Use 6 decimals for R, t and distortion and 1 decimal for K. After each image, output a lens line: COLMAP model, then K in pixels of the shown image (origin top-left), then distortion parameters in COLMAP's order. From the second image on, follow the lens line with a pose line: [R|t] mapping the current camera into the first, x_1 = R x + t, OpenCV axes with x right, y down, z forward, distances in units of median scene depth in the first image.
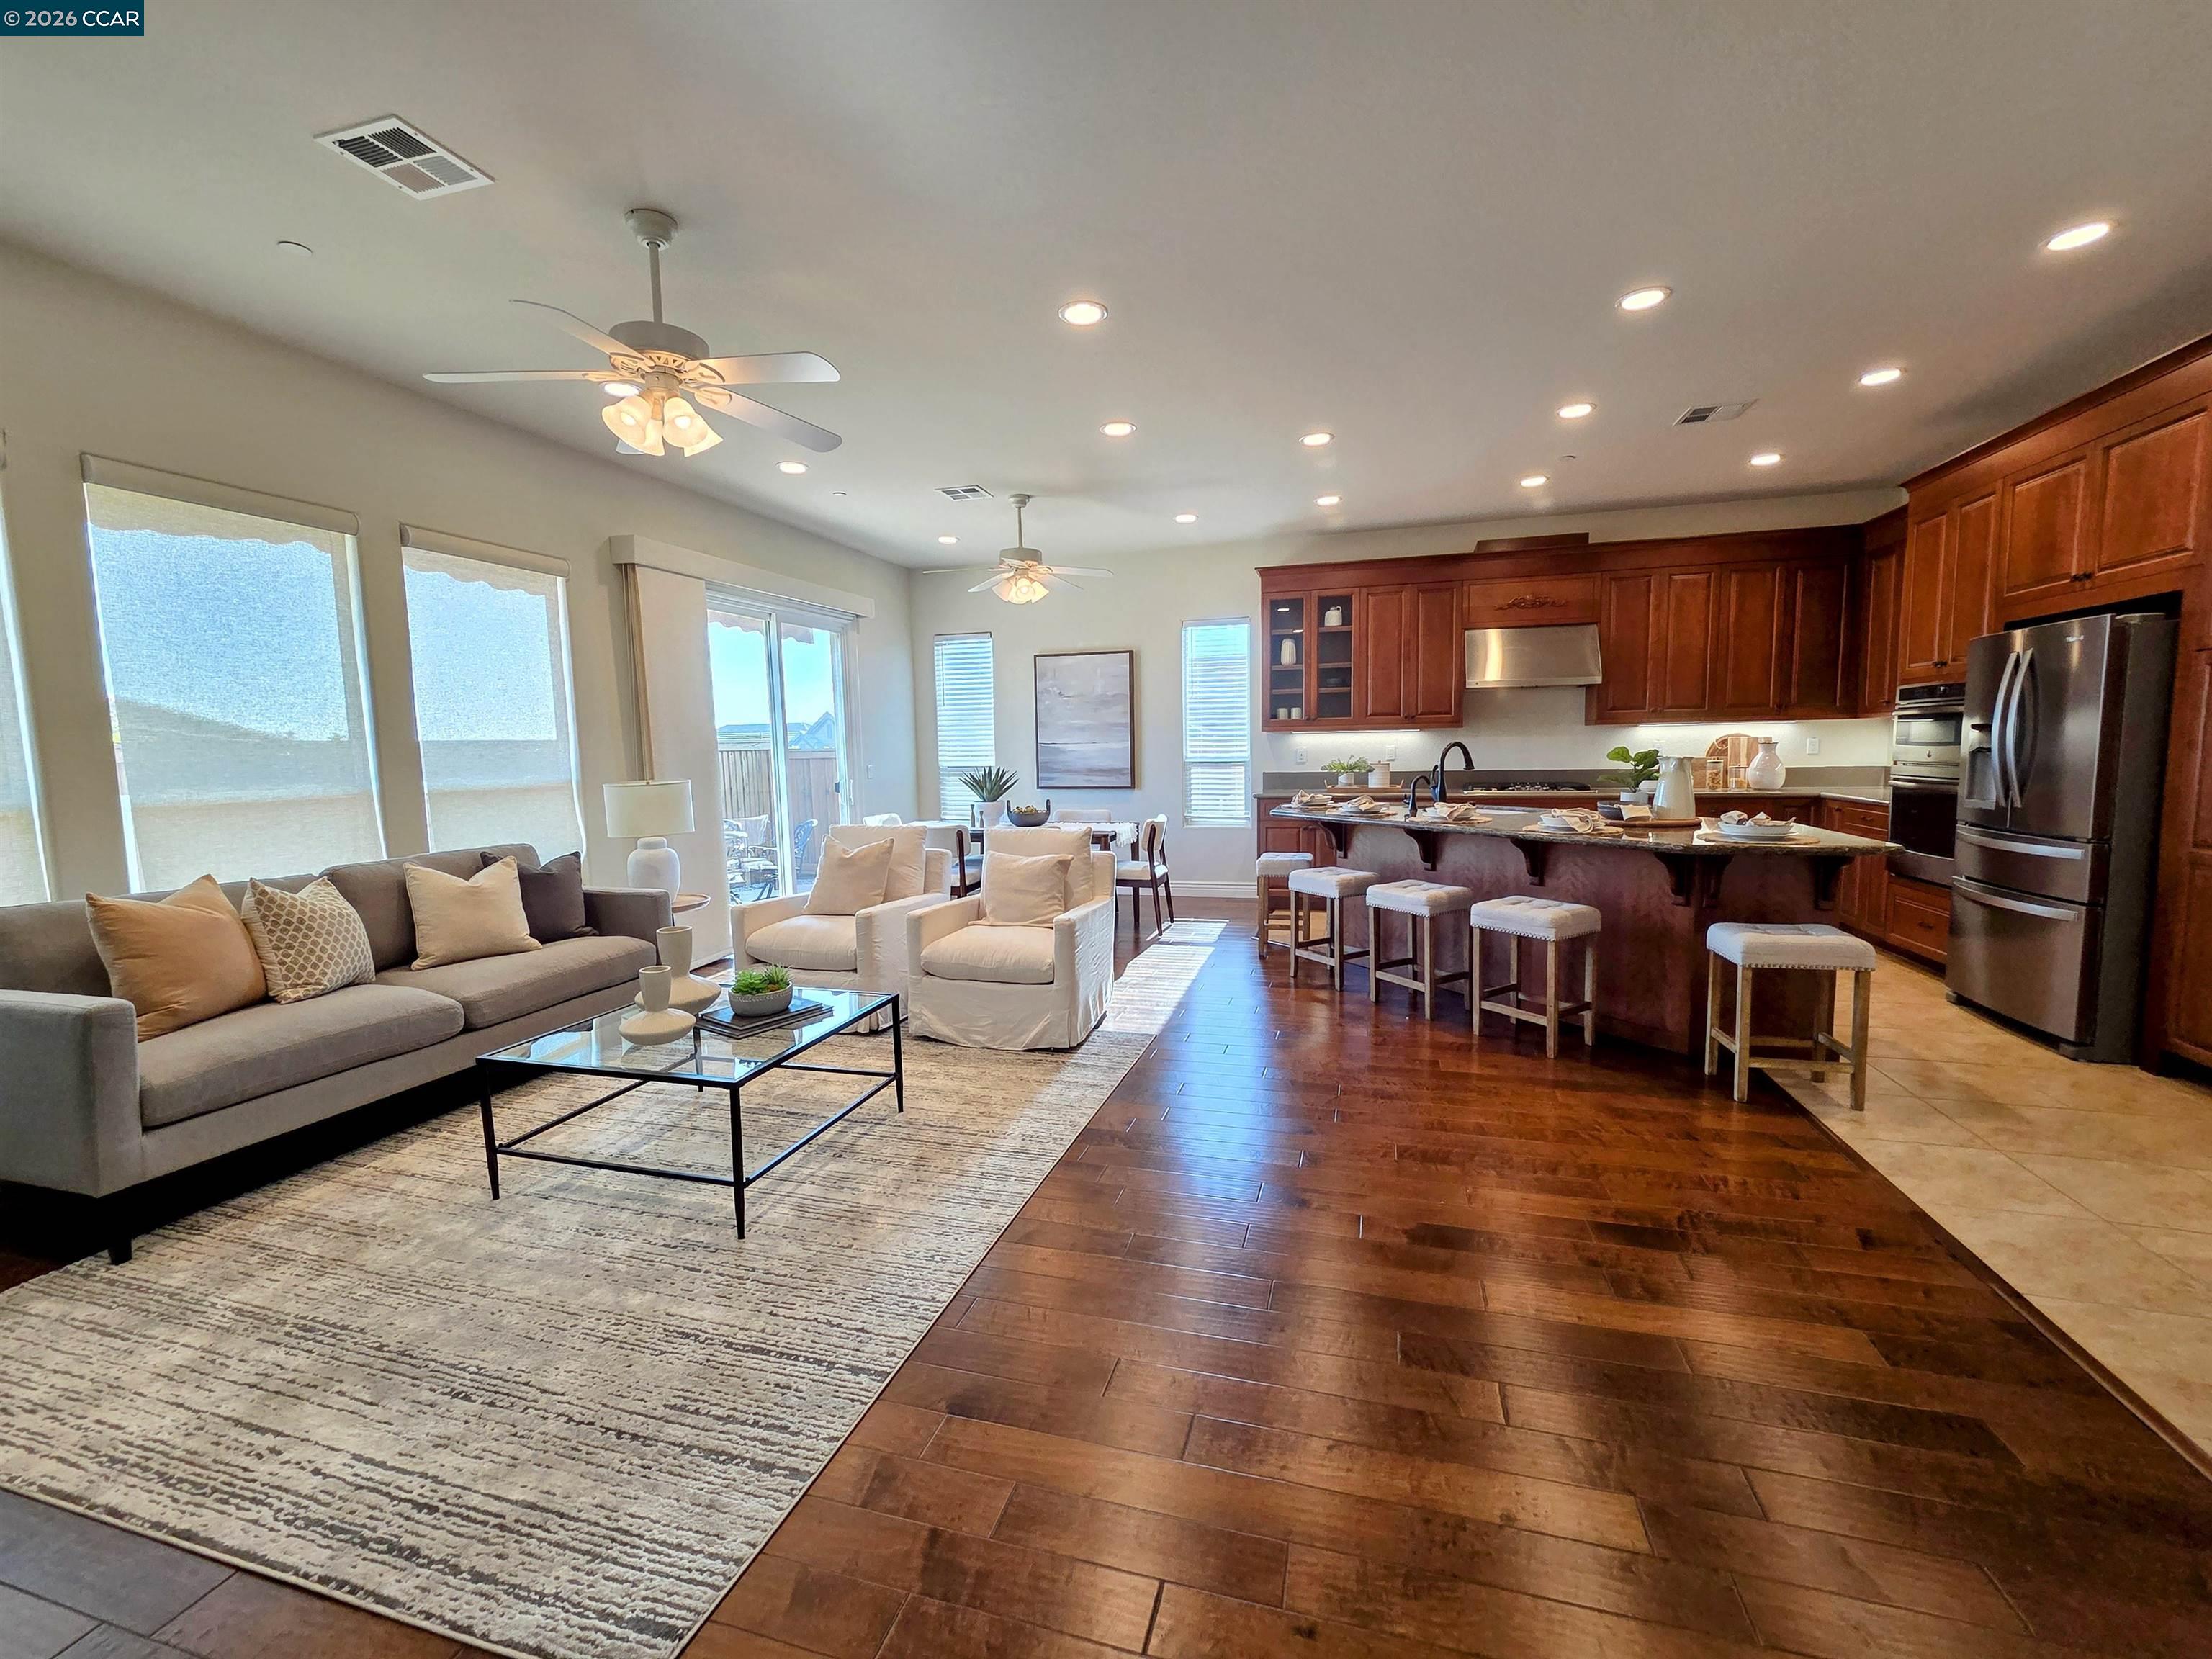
lens RADIAL K [[909.0, 0, 1107.7], [0, 909.0, 833.7], [0, 0, 1]] dist [-0.000427, 0.000381]
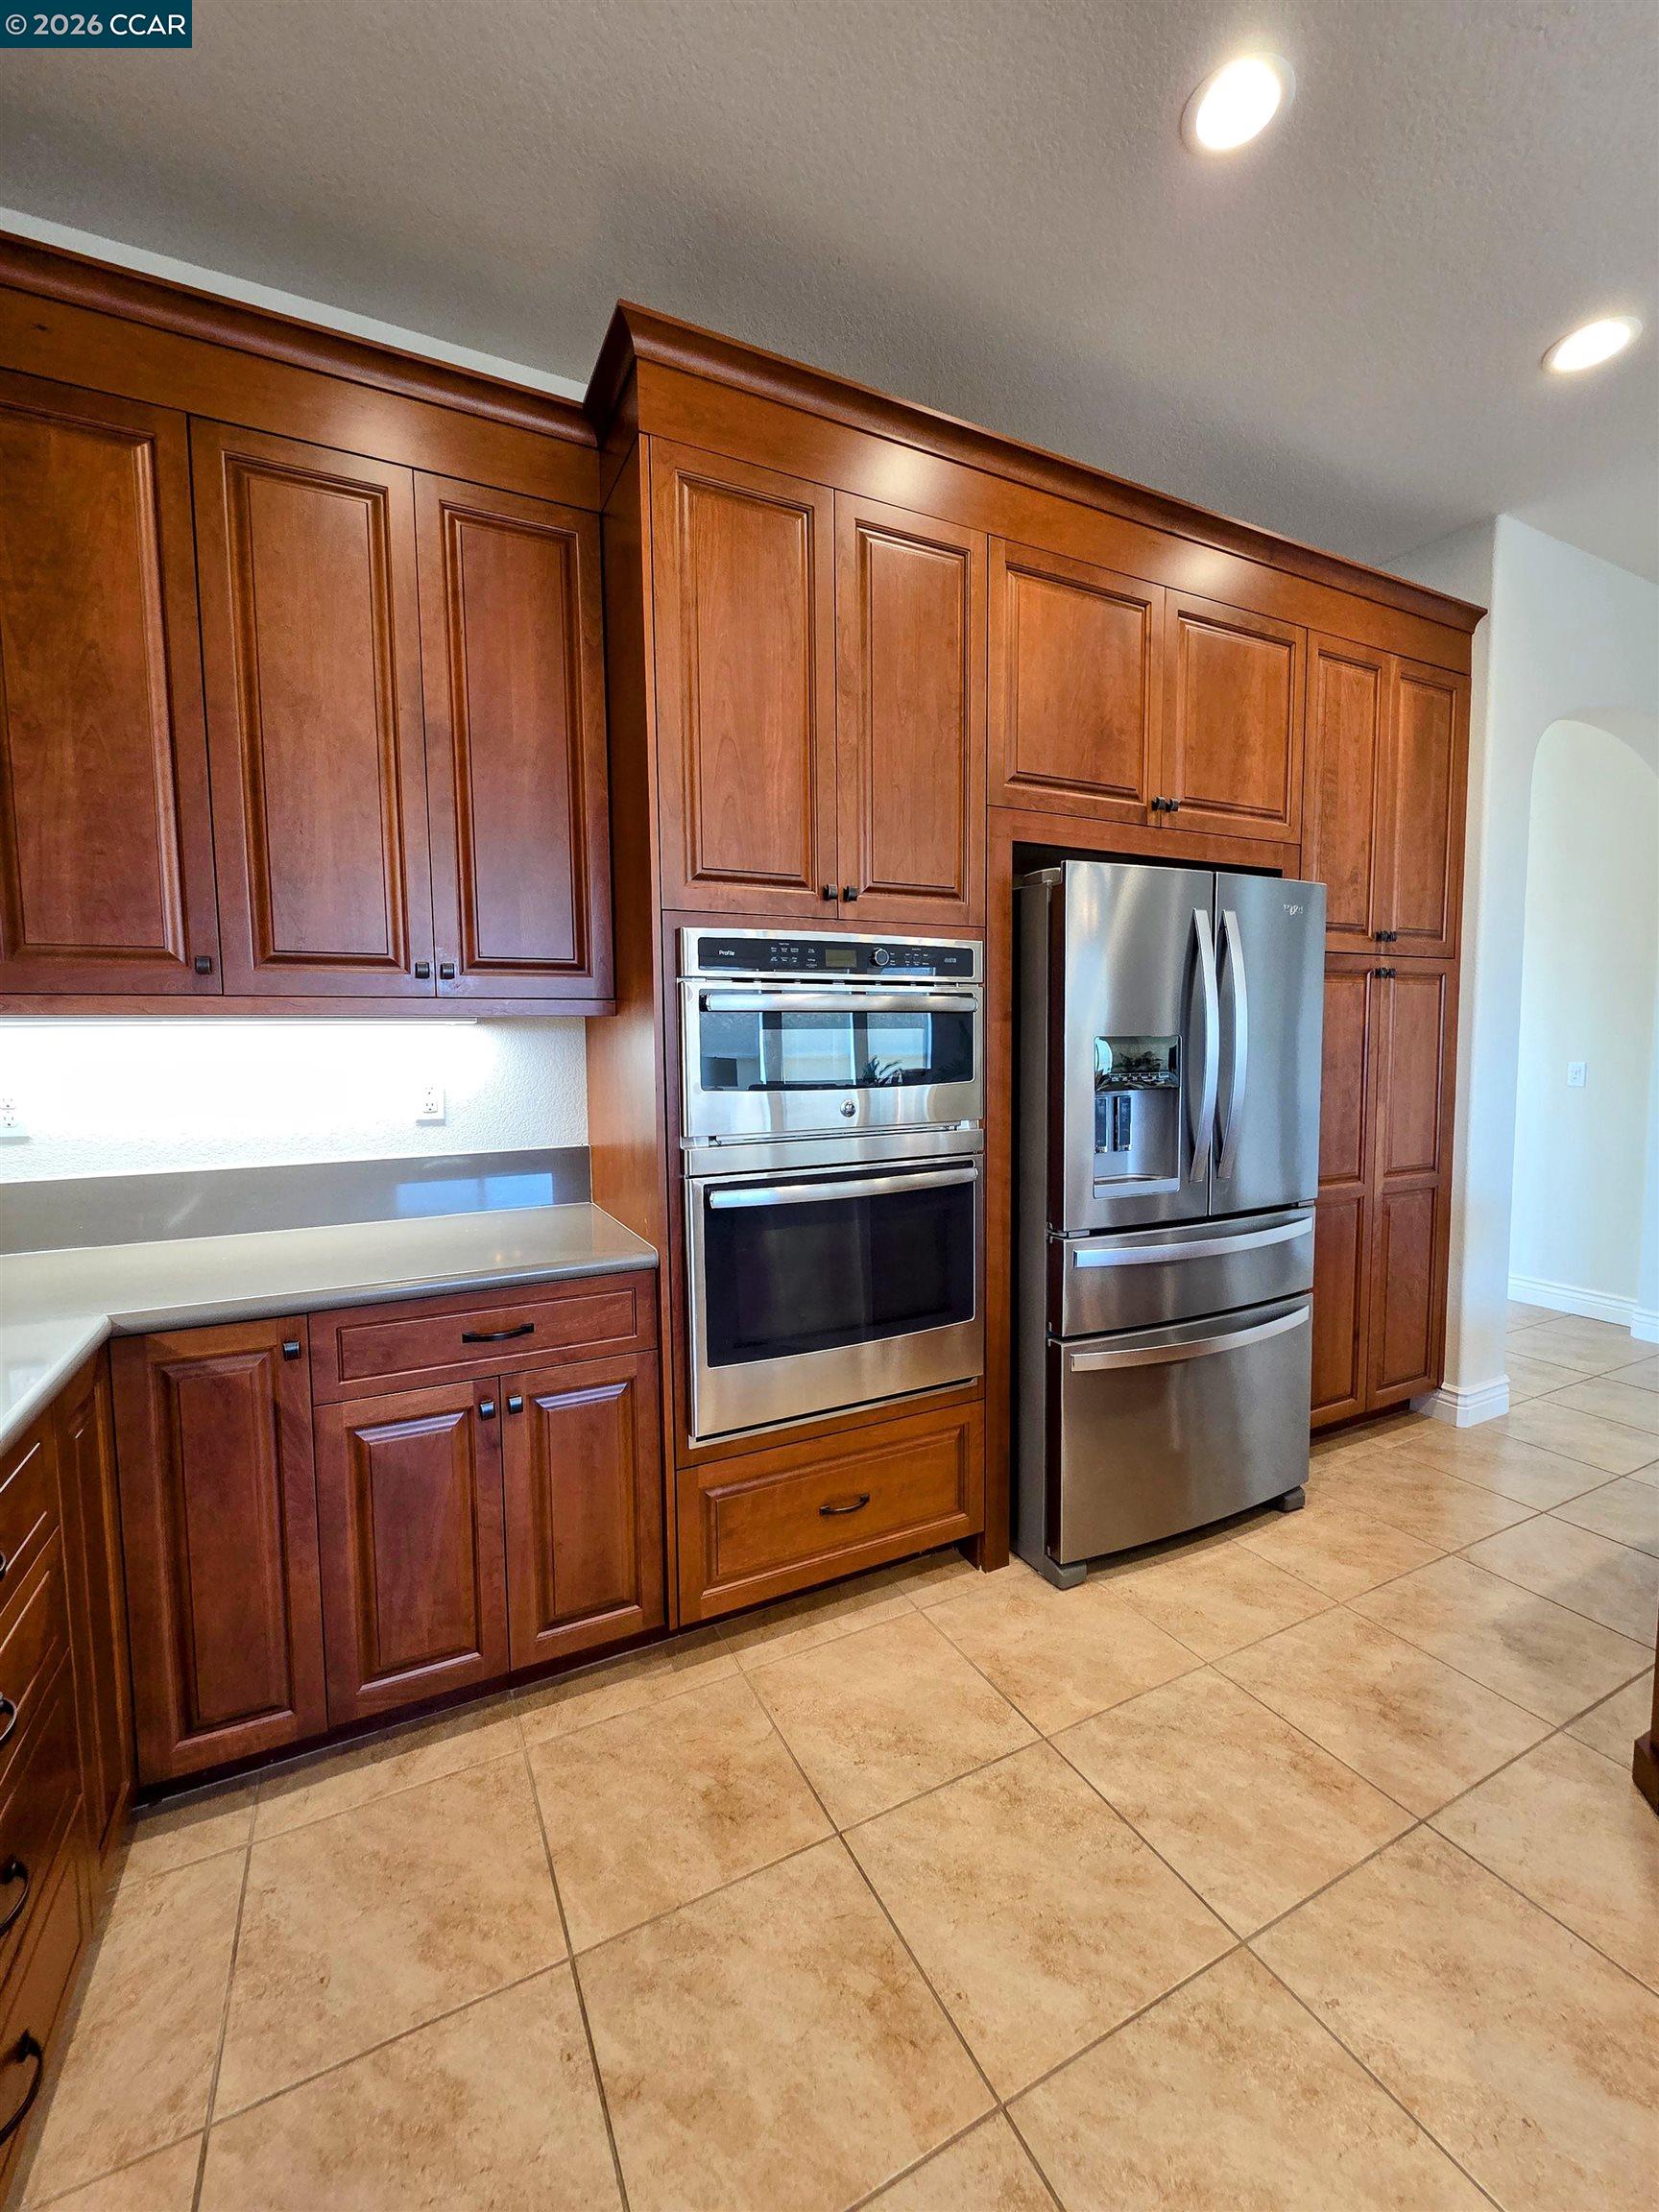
lens RADIAL K [[909.0, 0, 840.4], [0, 909.0, 1102.8], [0, 0, 1]] dist [-0.000427, 0.000381]
pose [[-0.687170, -0.031639, 0.725808, 0.615803], [0.092807, 0.987043, 0.130892, -0.147968], [-0.720545, 0.157305, -0.675330, 1.304344]]
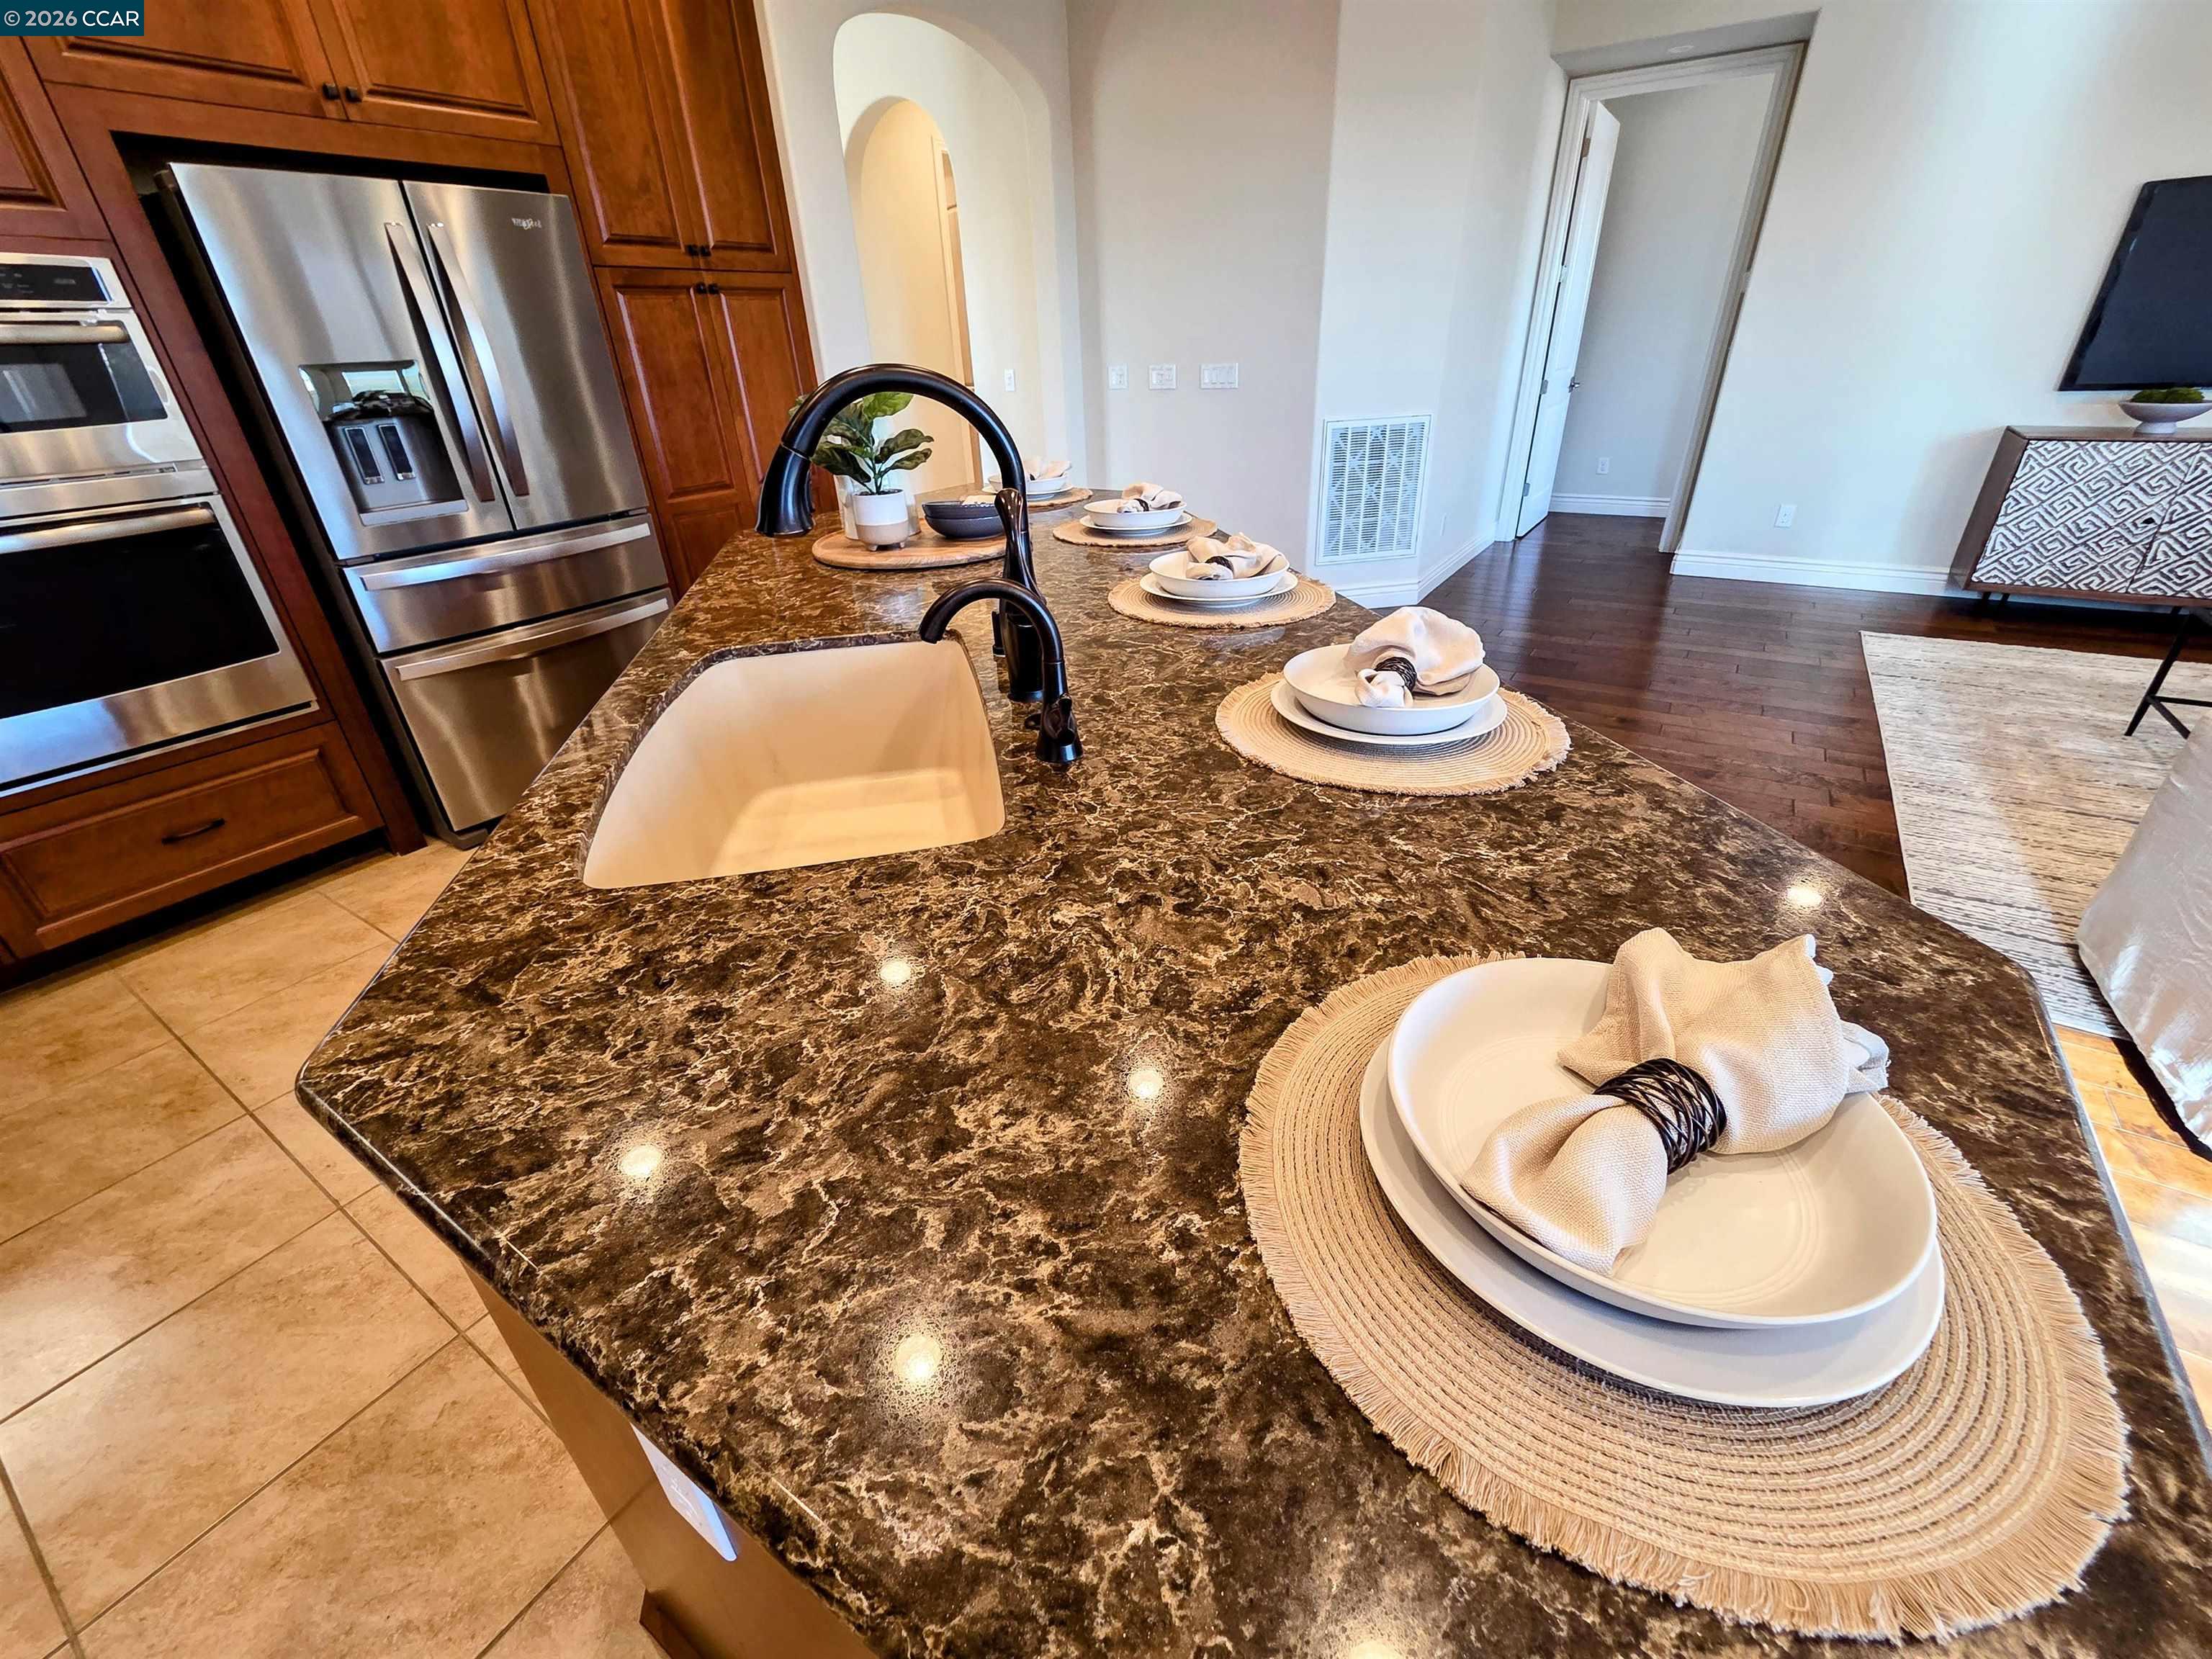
lens RADIAL K [[909.0, 0, 1096.9], [0, 909.0, 821.6], [0, 0, 1]] dist [-0.000427, 0.000381]
pose [[-0.955345, -0.086604, 0.282518, 0.303856], [0.085633, 0.833919, 0.545203, -0.133499], [-0.282814, 0.545050, -0.789264, 1.289038]]
